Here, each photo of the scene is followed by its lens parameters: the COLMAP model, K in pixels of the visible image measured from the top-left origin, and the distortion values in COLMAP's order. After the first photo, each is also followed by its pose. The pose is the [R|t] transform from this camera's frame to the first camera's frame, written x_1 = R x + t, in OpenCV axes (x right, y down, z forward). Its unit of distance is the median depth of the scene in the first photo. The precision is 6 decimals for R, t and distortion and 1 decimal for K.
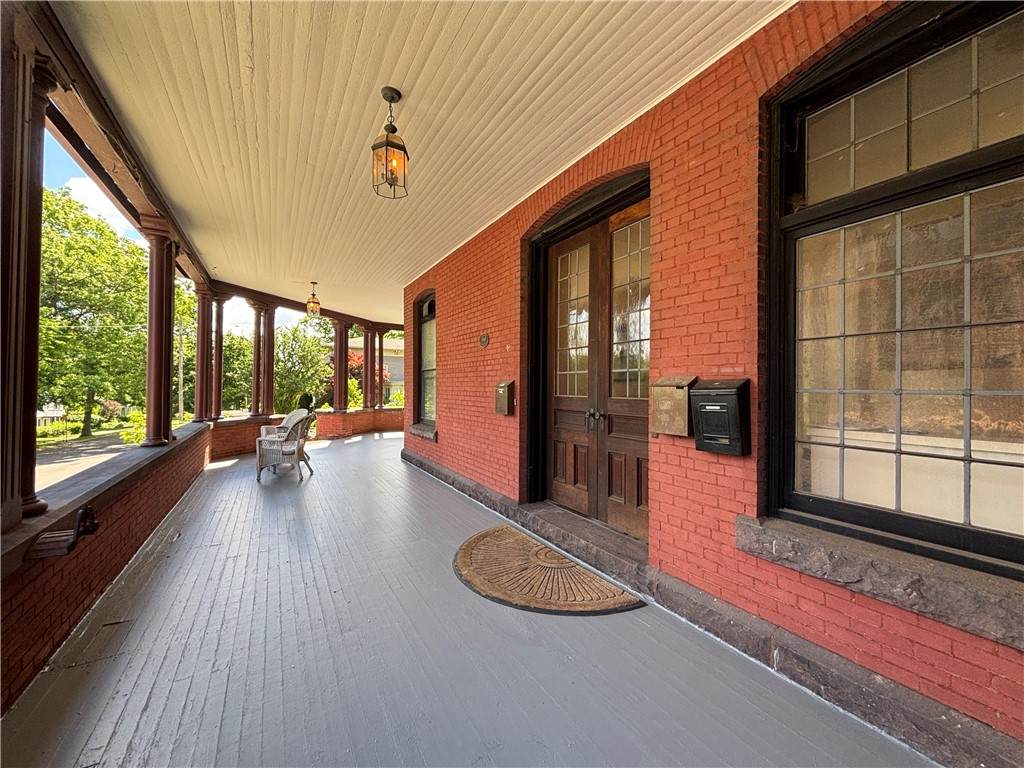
lens RADIAL K [[410.5, 0, 512.8], [0, 410.5, 384.8], [0, 0, 1]] dist [0.001342, 0.000035]
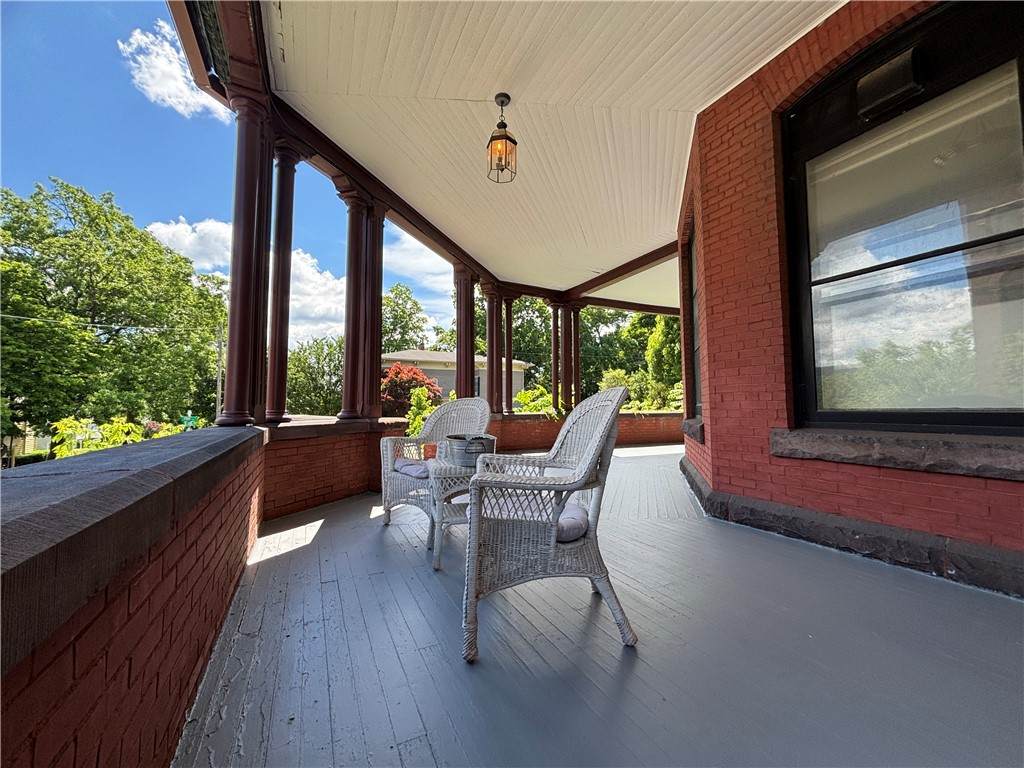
lens RADIAL K [[410.5, 0, 512.1], [0, 410.5, 381.2], [0, 0, 1]] dist [0.001342, 0.000035]
pose [[0.997529, -0.019066, -0.067621, -0.123089], [0.015203, 0.998247, -0.057193, 0.019225], [0.068593, 0.056024, 0.996070, 0.162729]]
